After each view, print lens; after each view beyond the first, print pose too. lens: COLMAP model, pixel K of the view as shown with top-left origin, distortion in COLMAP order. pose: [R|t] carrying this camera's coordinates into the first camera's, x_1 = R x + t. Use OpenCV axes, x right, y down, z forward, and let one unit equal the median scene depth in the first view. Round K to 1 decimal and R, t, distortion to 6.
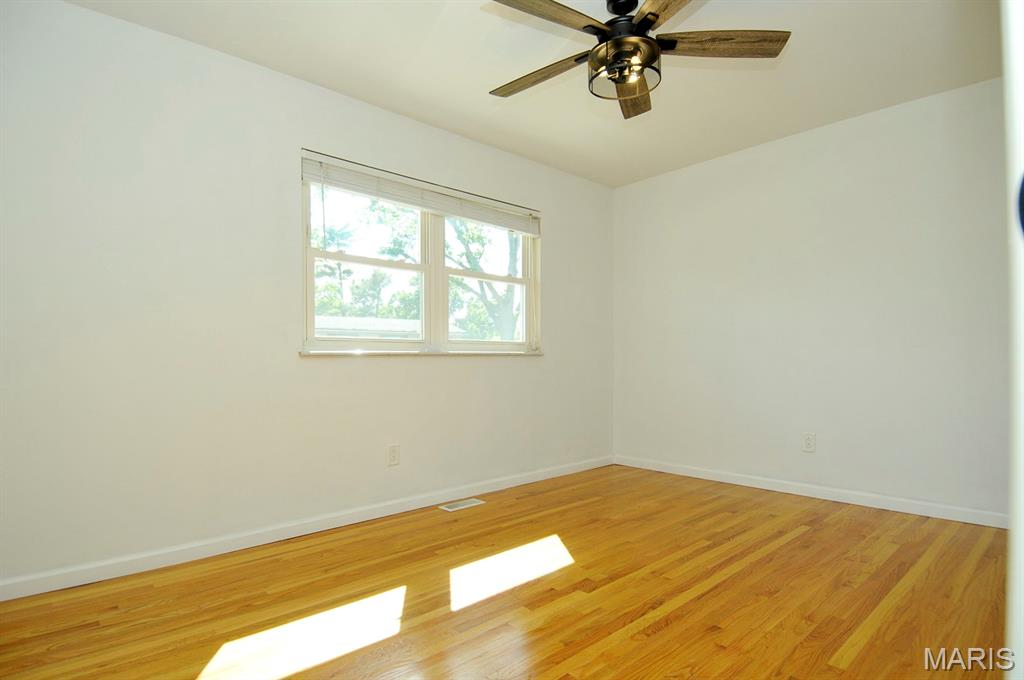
lens RADIAL K [[534.4, 0, 514.7], [0, 534.4, 362.7], [0, 0, 1]] dist [0.056703, -0.055845]
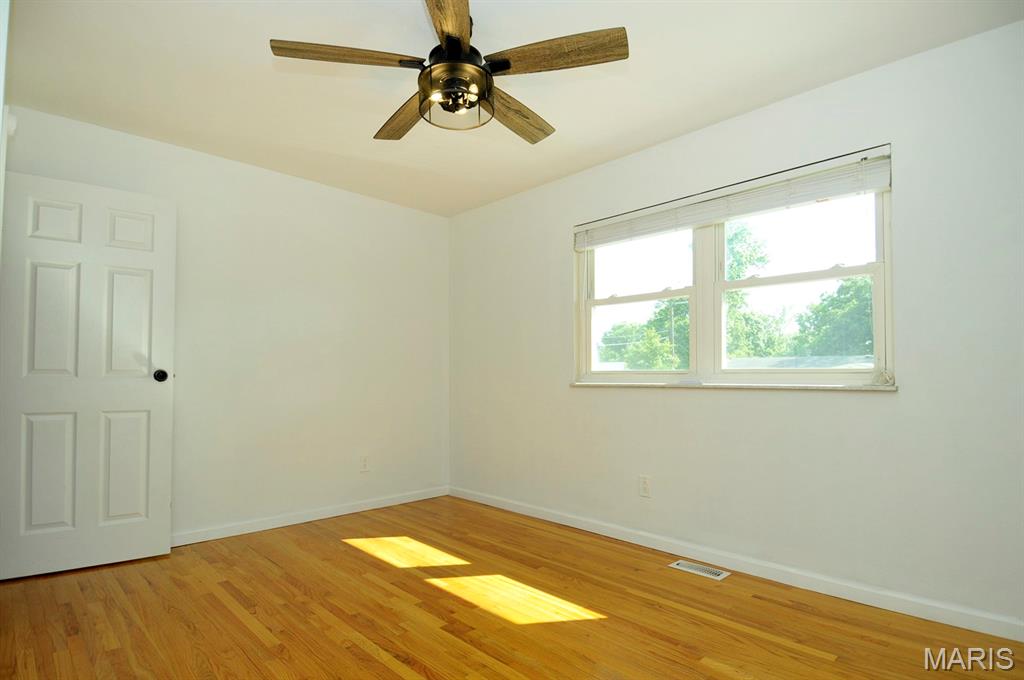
lens RADIAL K [[534.4, 0, 514.7], [0, 534.4, 362.7], [0, 0, 1]] dist [0.056703, -0.055845]
pose [[0.025440, -0.018709, -0.999501, 0.872142], [-0.007157, 0.999796, -0.018897, -0.043207], [0.999651, 0.007634, 0.025301, 0.823808]]
